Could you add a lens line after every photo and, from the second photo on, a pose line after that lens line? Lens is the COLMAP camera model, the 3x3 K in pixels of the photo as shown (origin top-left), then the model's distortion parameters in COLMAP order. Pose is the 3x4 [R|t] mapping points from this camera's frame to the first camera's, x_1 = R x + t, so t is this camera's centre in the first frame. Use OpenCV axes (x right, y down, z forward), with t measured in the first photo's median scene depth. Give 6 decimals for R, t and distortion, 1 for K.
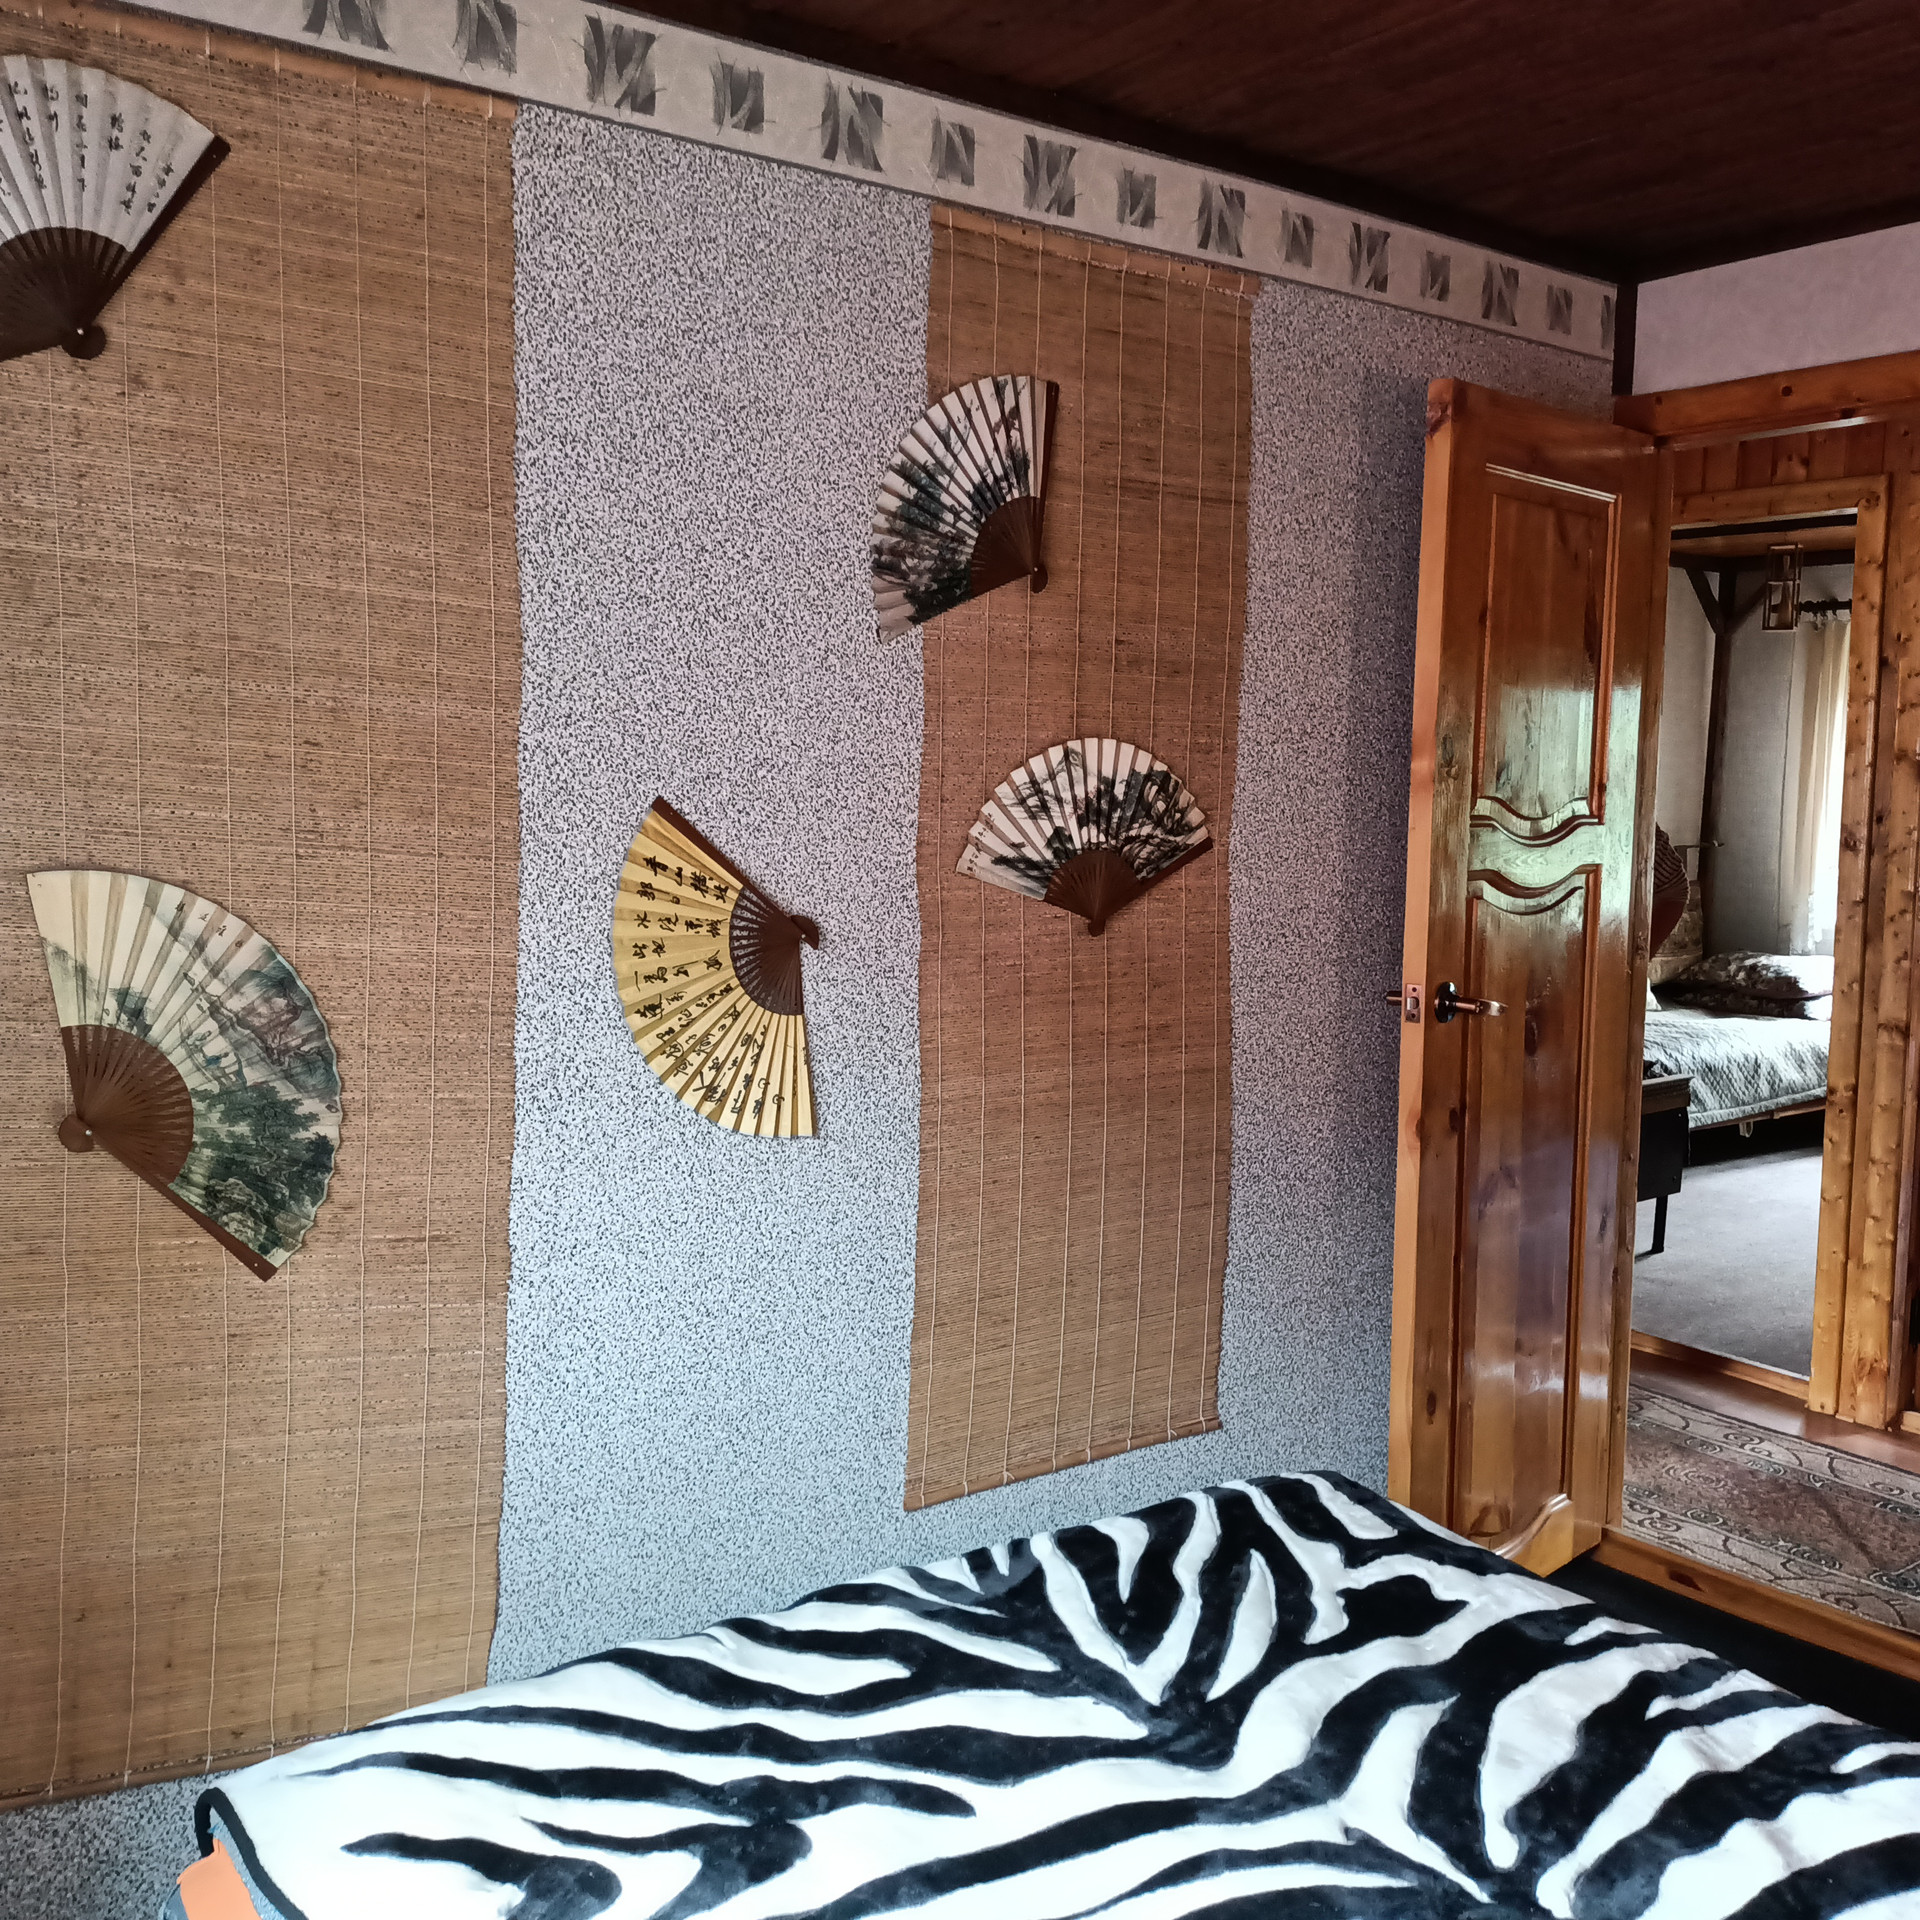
lens RADIAL K [[1917.6, 0, 968.3], [0, 1917.6, 969.7], [0, 0, 1]] dist [0.126989, -0.273087]
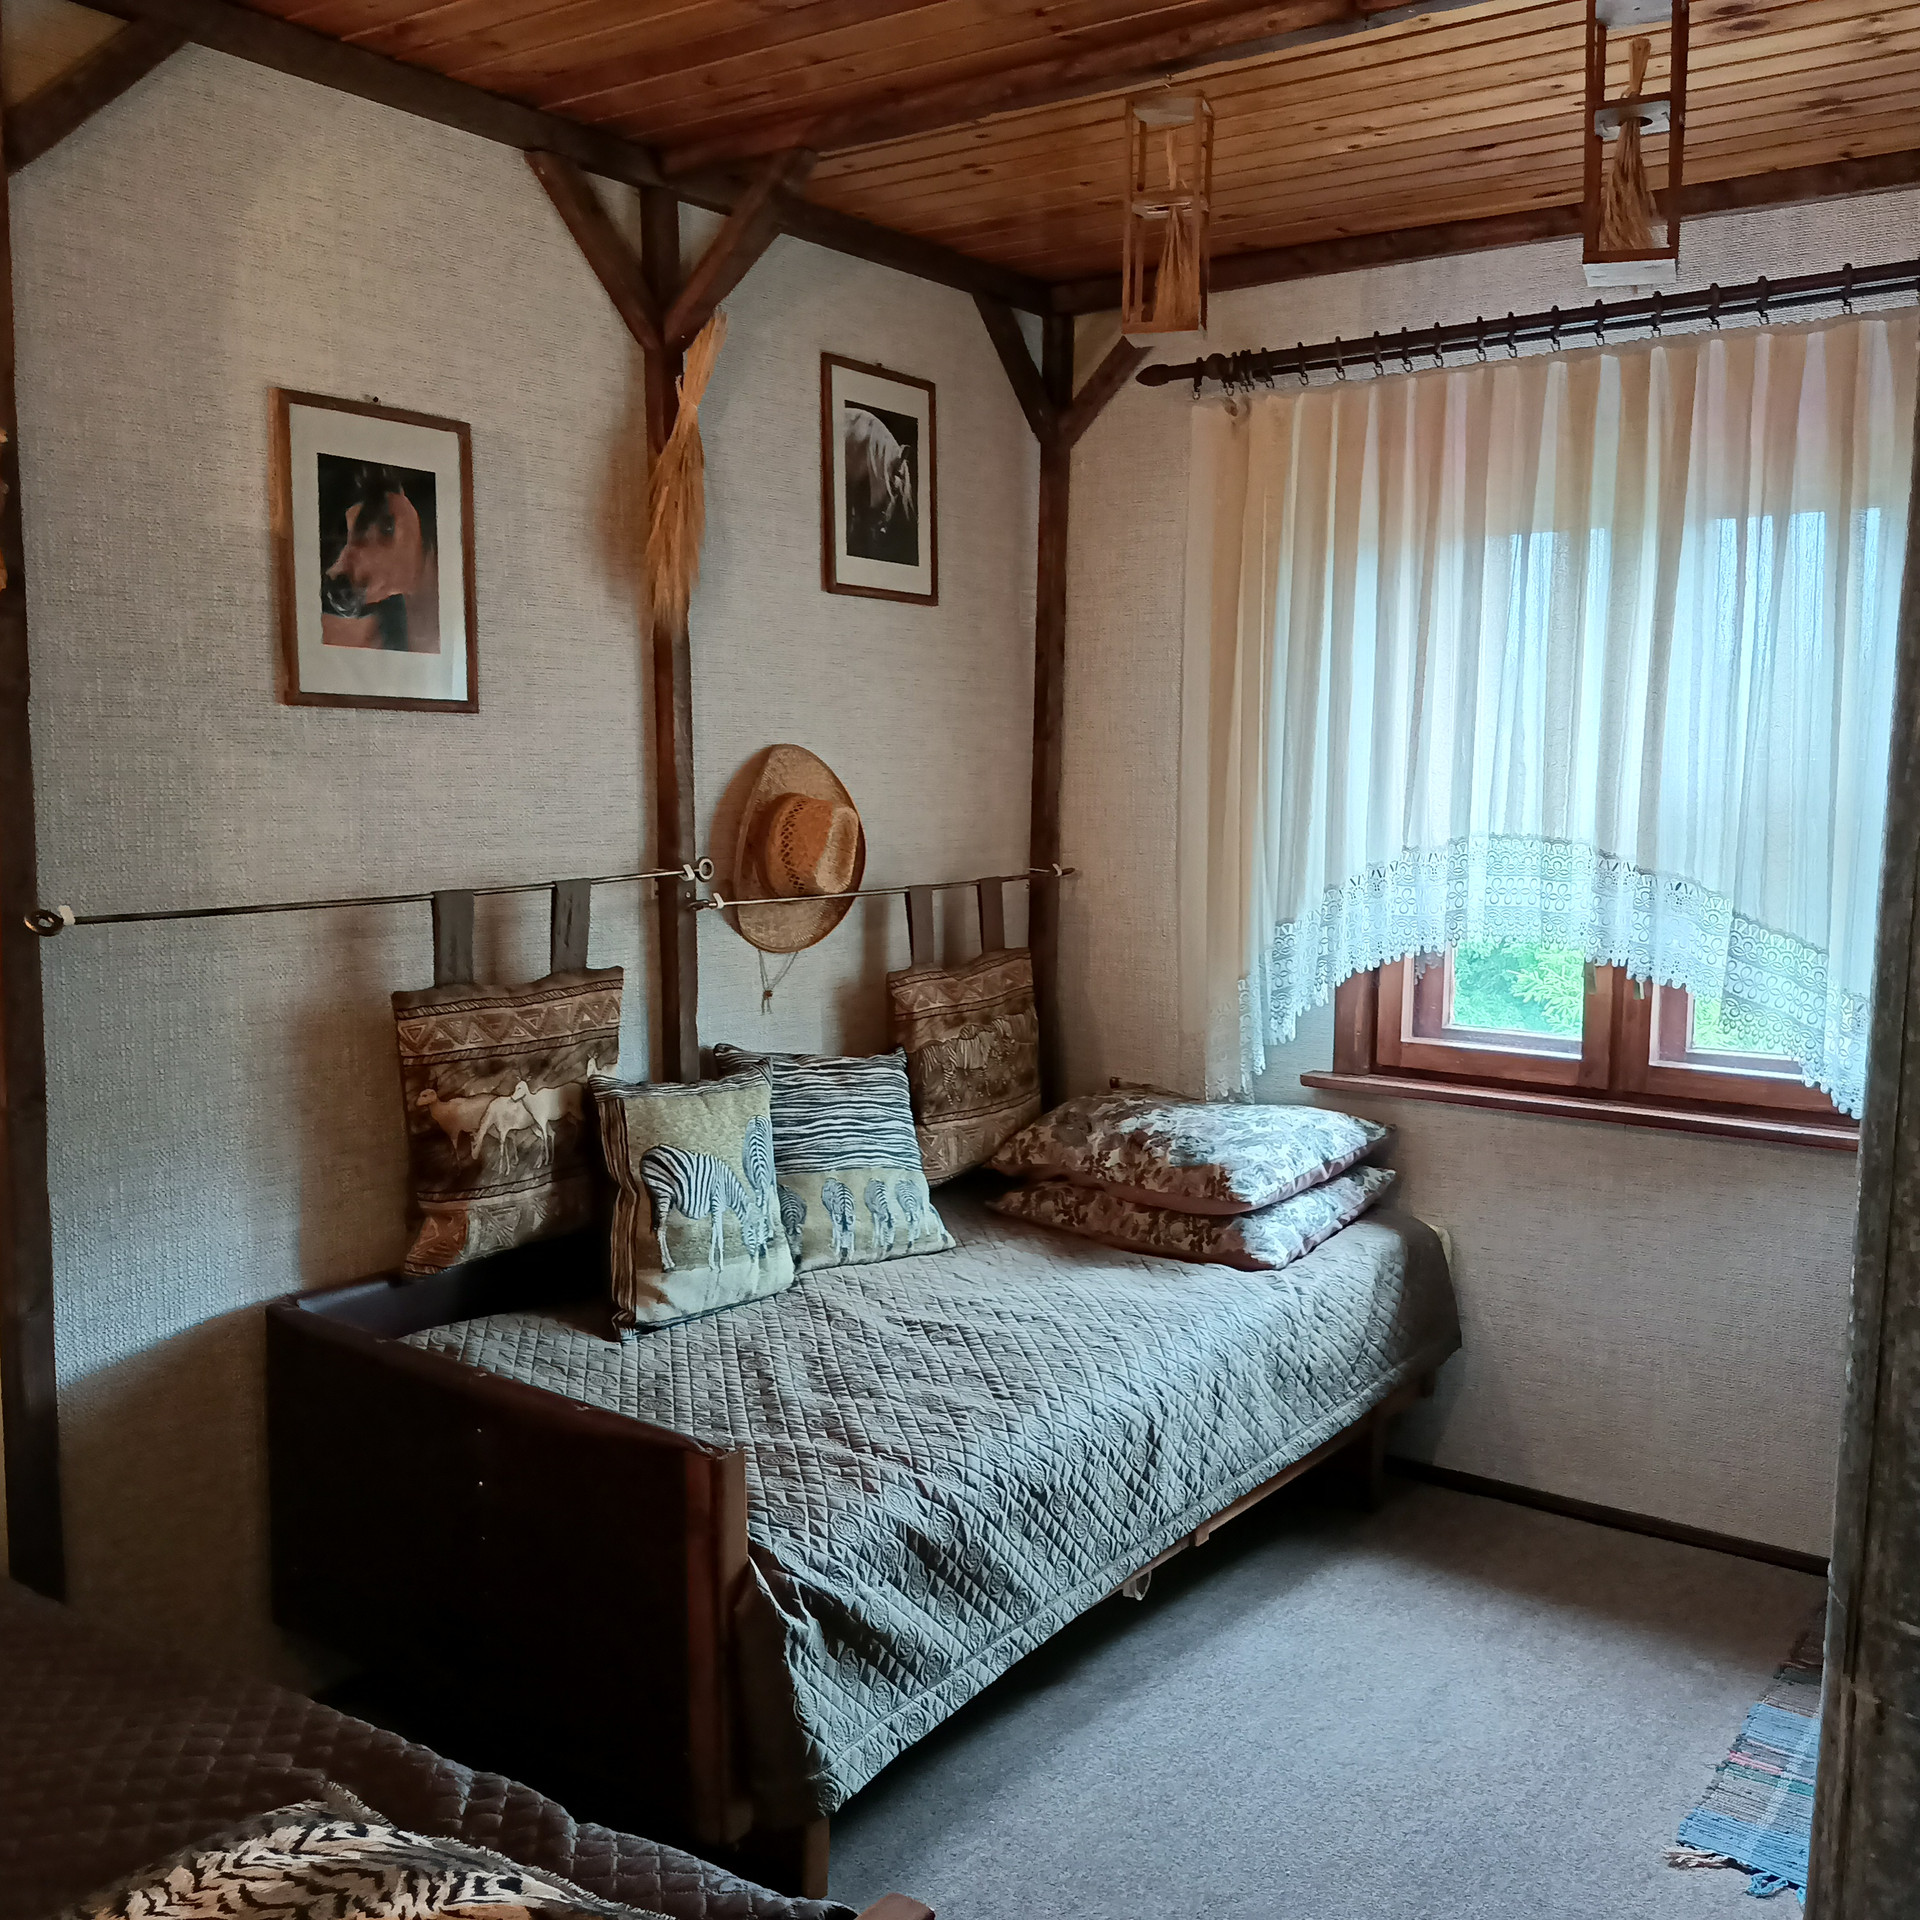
lens RADIAL K [[1917.6, 0, 968.3], [0, 1917.6, 969.7], [0, 0, 1]] dist [0.126989, -0.273087]
pose [[0.957025, -0.047422, 0.286103, 0.232560], [0.041767, 0.998793, 0.025840, -0.055526], [-0.286983, -0.012780, 0.957850, 0.563895]]
